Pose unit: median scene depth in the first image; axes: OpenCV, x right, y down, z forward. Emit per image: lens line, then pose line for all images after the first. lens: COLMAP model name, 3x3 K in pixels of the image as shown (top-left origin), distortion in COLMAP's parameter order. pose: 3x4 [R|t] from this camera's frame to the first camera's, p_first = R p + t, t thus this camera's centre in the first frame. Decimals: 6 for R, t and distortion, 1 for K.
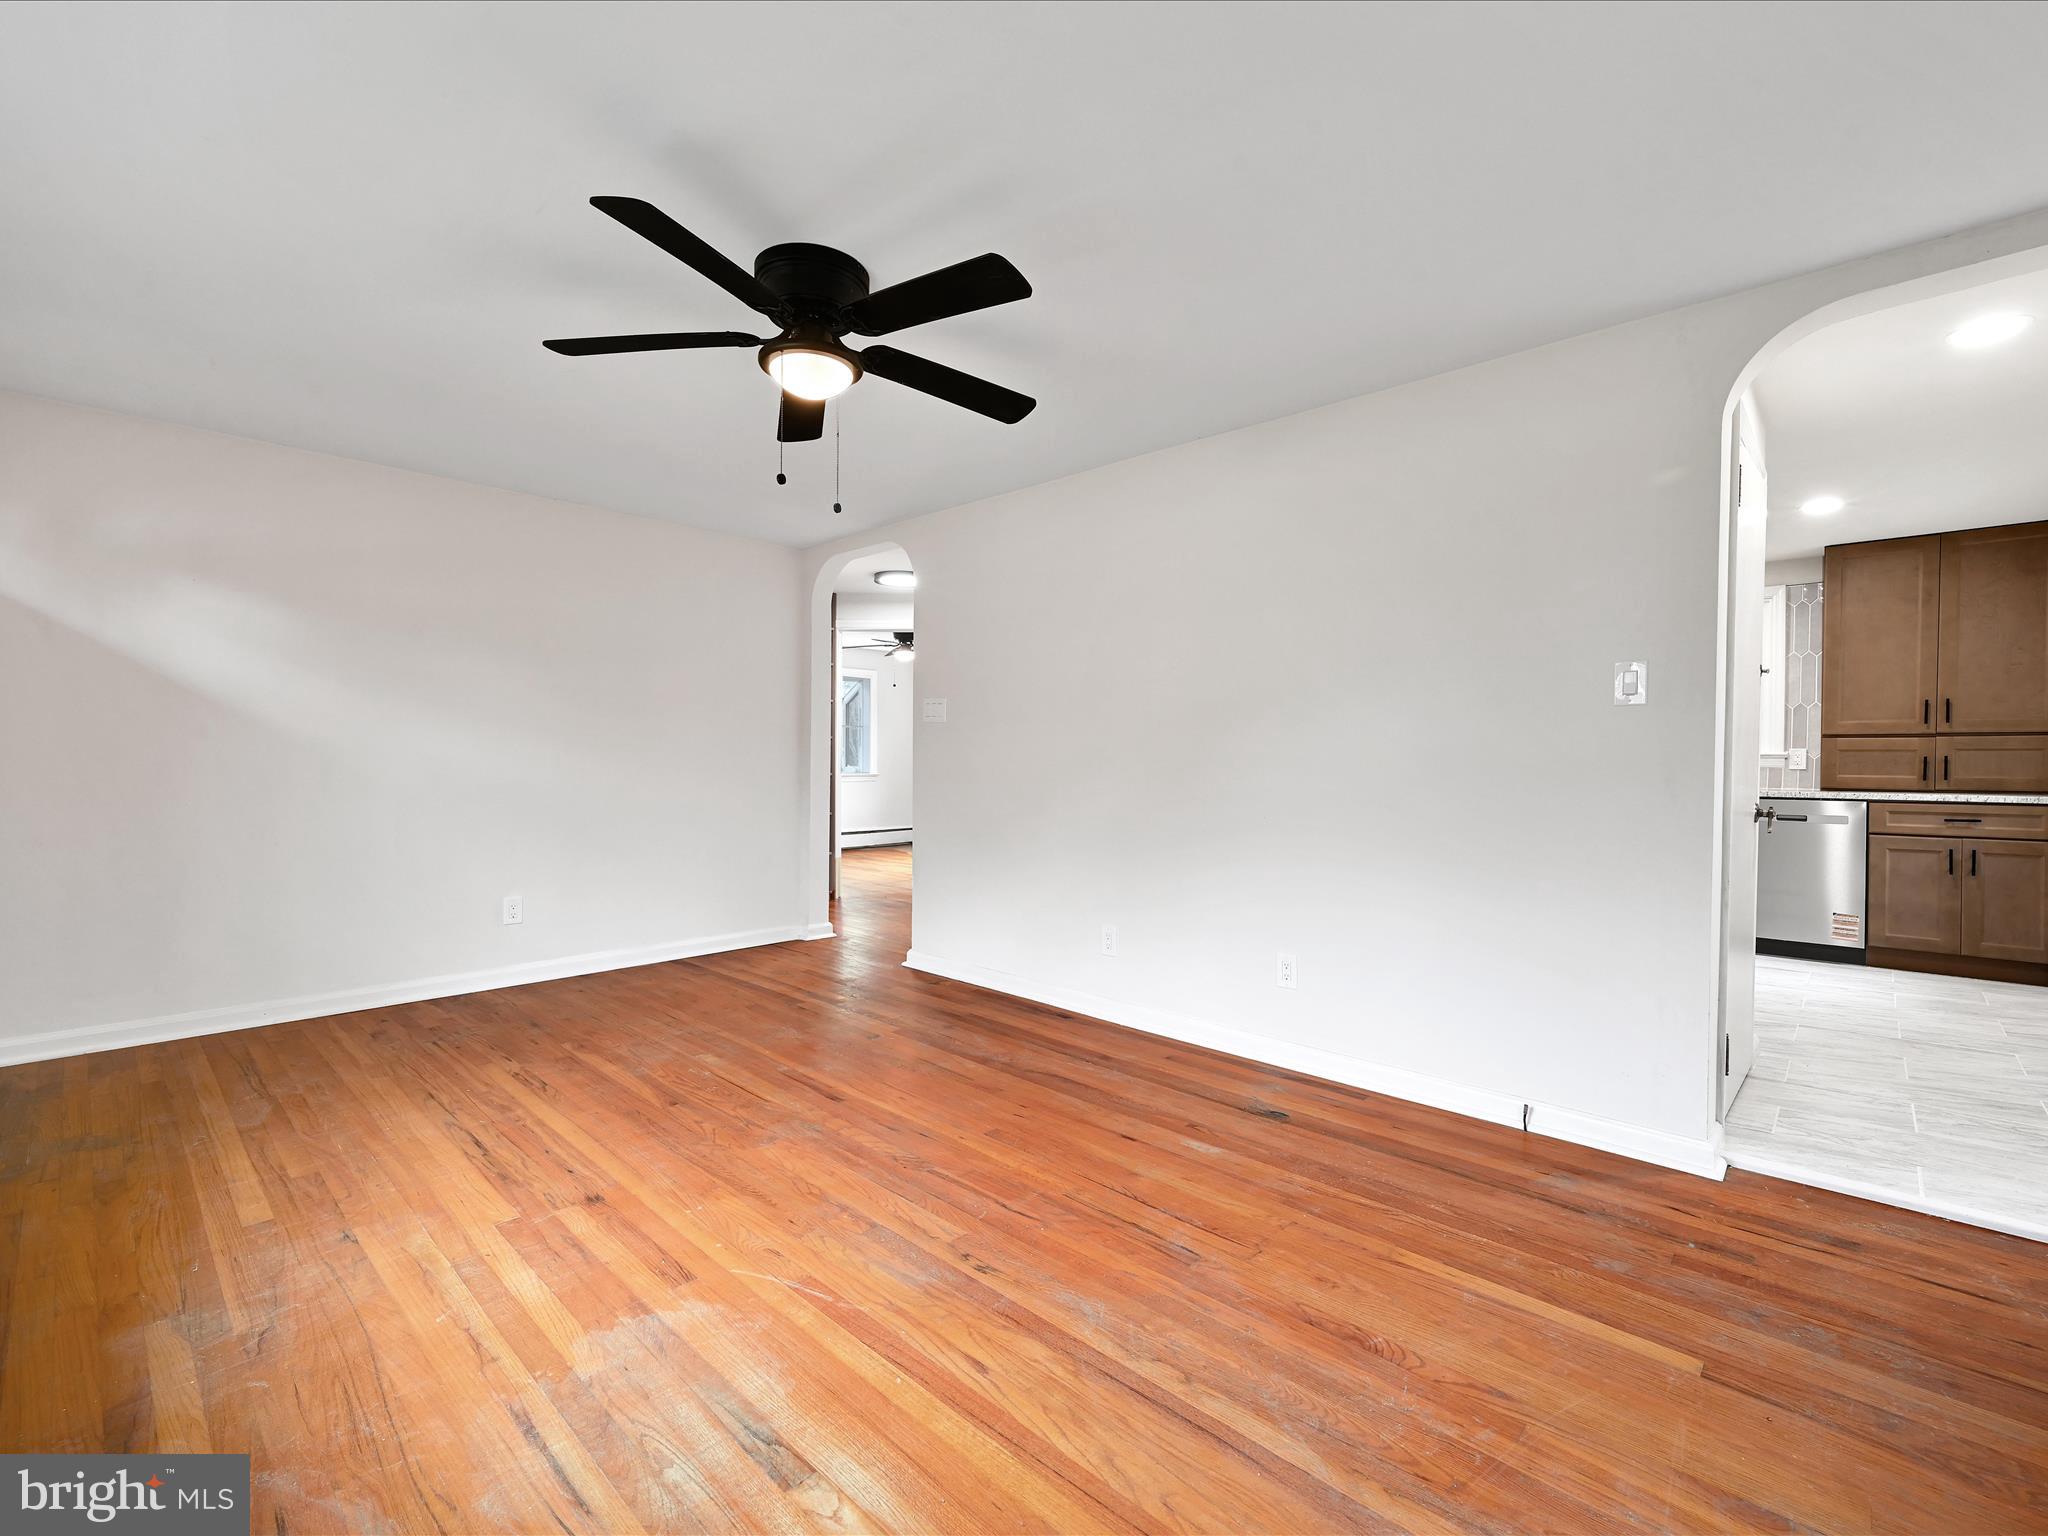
lens RADIAL K [[892.5, 0, 1028.7], [0, 892.5, 770.3], [0, 0, 1]] dist [-0.001598, 0.000653]
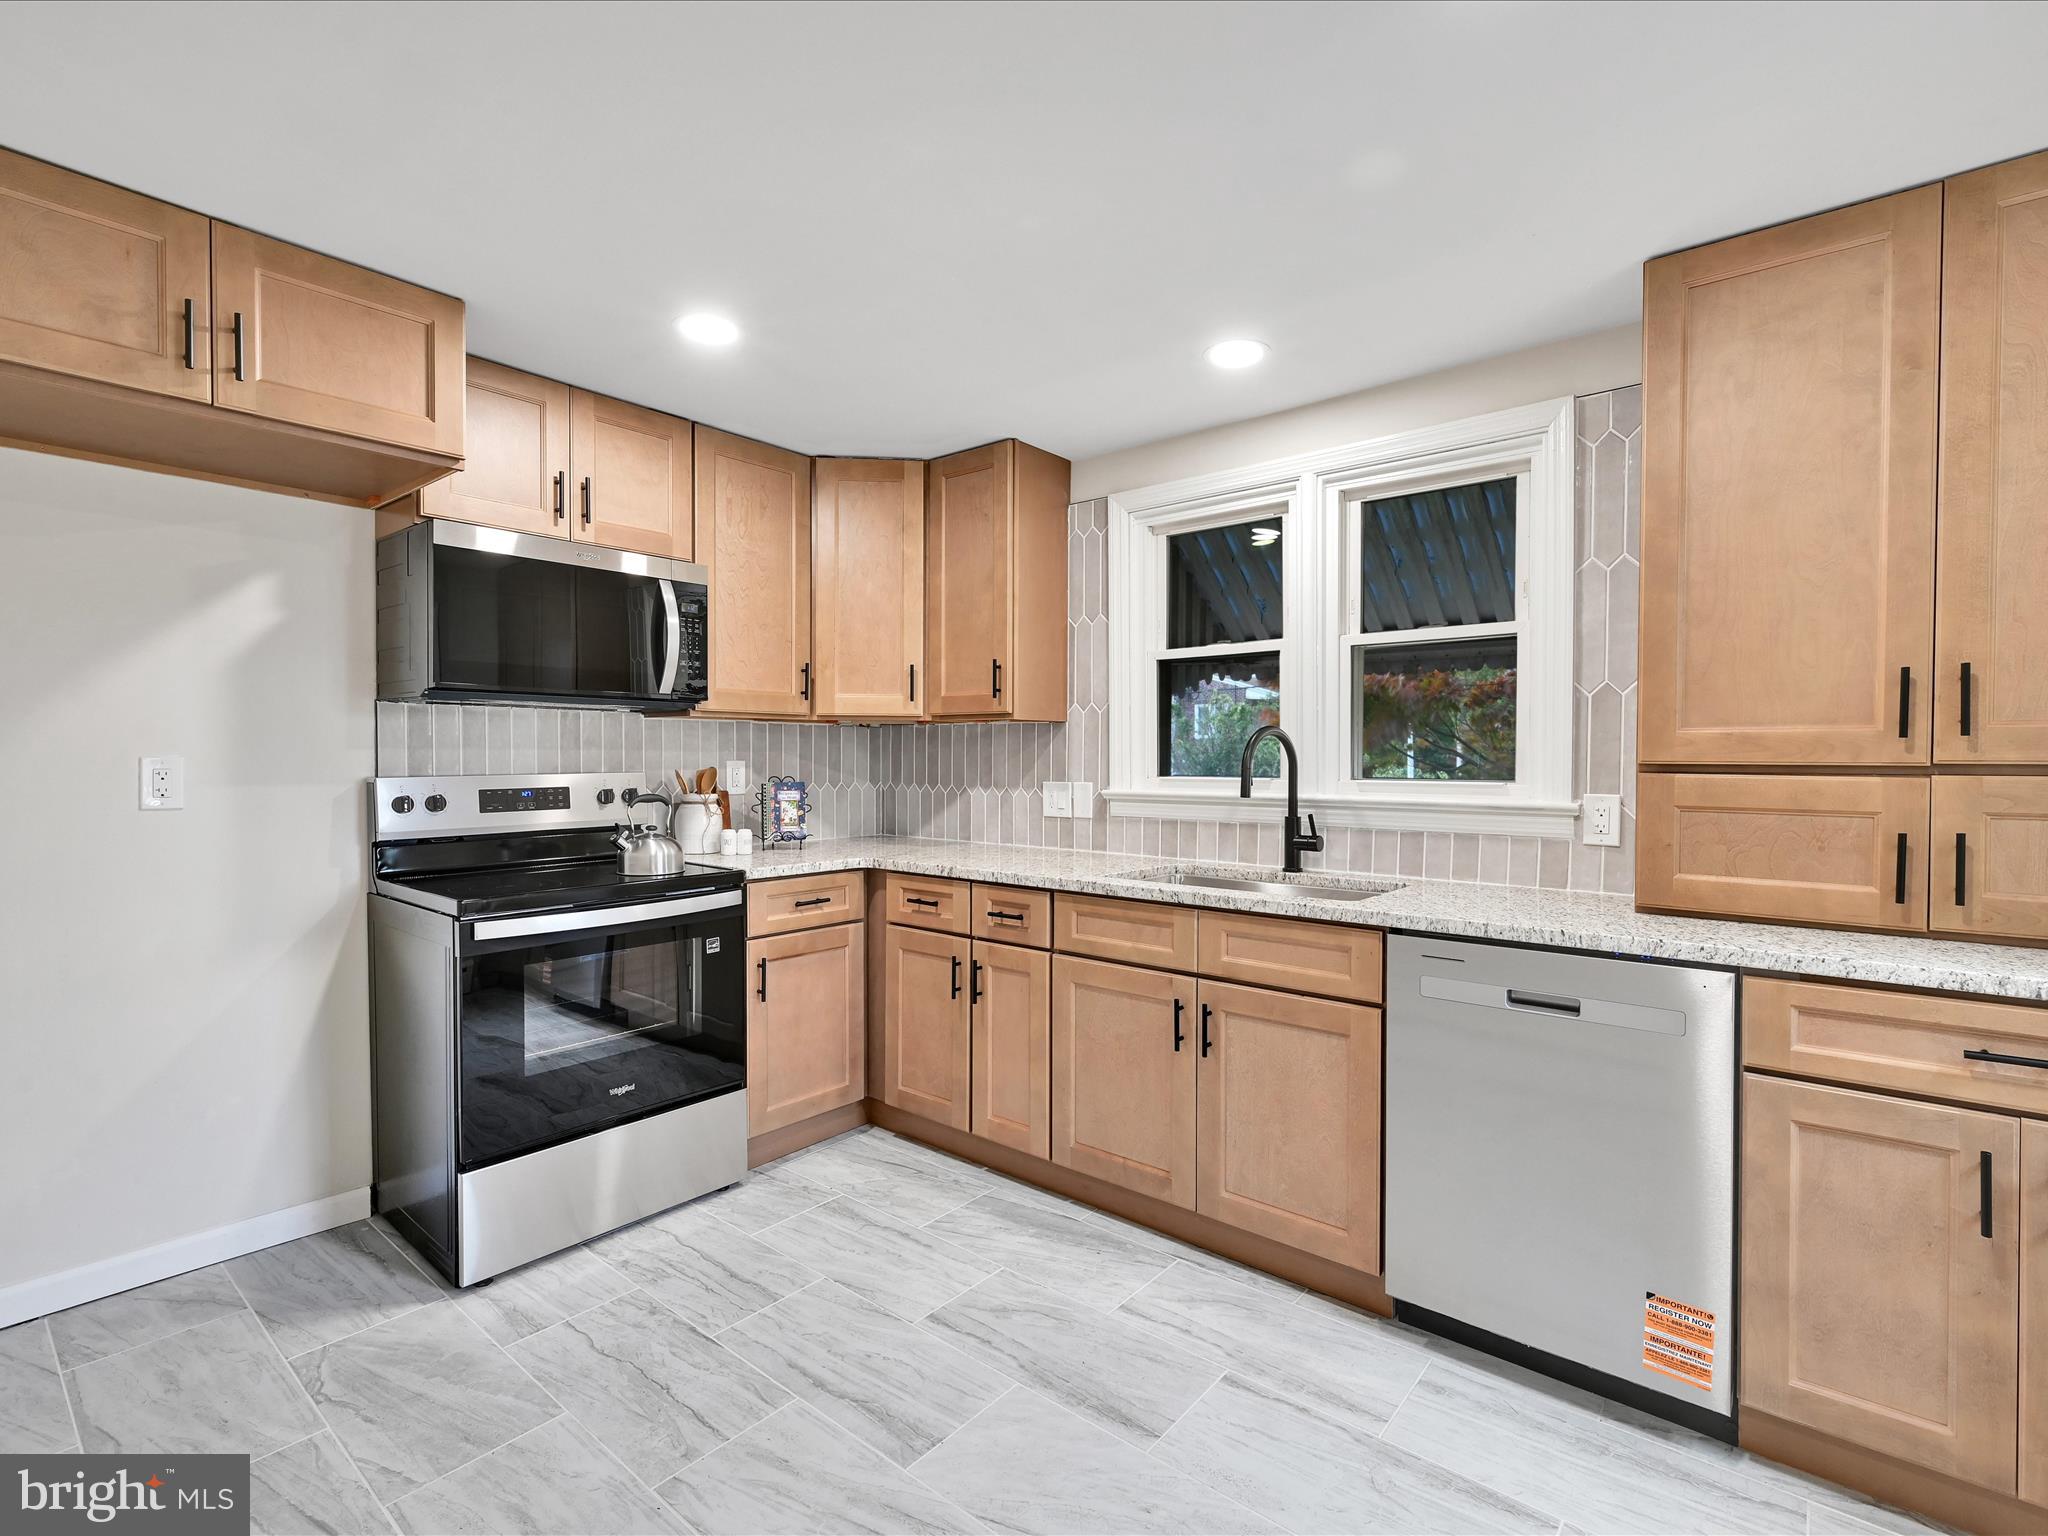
lens RADIAL K [[964.4, 0, 1024.0], [0, 964.4, 768.0], [0, 0, 1]] dist [0.001774, 0.000798]
pose [[0.998557, -0.000591, 0.053690, 0.649539], [0.000901, 0.999983, -0.005749, -0.038728], [-0.053686, 0.005789, 0.998541, 0.647802]]
